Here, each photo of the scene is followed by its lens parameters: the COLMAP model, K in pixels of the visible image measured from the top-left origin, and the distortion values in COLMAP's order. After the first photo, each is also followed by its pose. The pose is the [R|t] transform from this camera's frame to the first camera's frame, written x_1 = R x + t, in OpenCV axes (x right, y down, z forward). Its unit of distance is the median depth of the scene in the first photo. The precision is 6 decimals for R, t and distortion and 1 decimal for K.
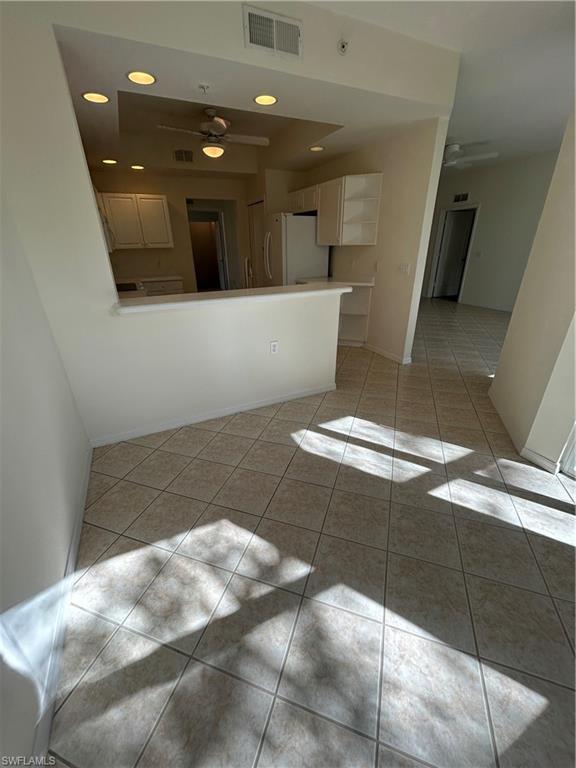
lens RADIAL K [[311.9, 0, 288.0], [0, 311.9, 384.0], [0, 0, 1]] dist [-0.015945, 0.000112]
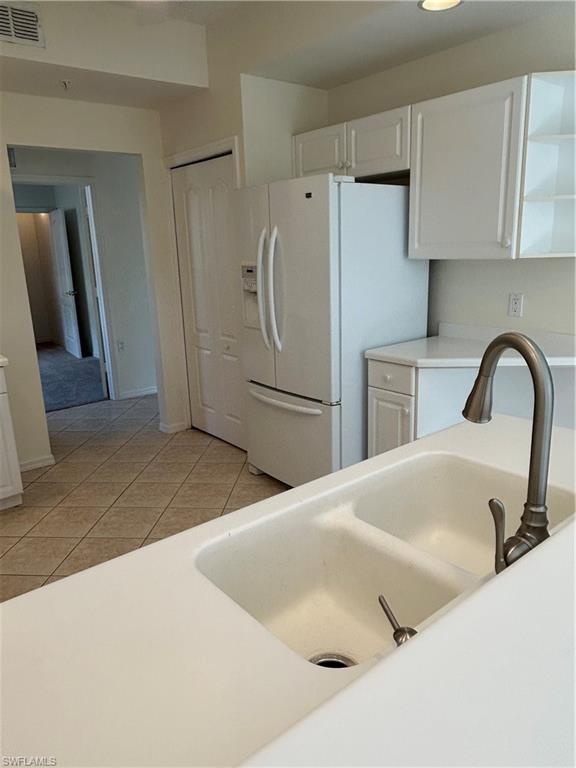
lens RADIAL K [[549.8, 0, 288.0], [0, 549.8, 384.0], [0, 0, 1]] dist [-0.002925, -0.002720]
pose [[0.970623, -0.074230, 0.228870, -0.209413], [0.115600, 0.978110, -0.173023, -0.204178], [-0.211016, 0.194398, 0.957957, 0.432358]]
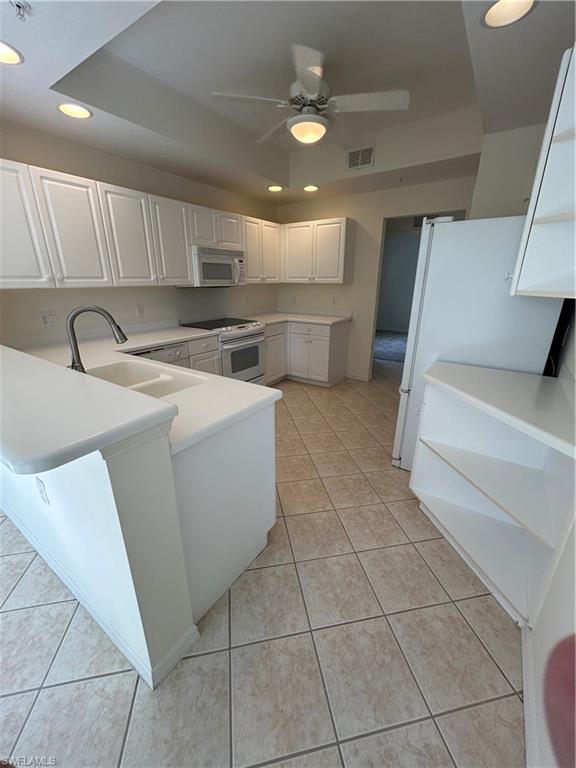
lens RADIAL K [[305.4, 0, 288.0], [0, 305.4, 384.0], [0, 0, 1]] dist [-0.001918, -0.000277]
pose [[0.509265, 0.295775, -0.808187, 0.292593], [-0.361814, 0.925646, 0.110770, -0.283289], [0.780858, 0.236002, 0.578415, 0.599349]]
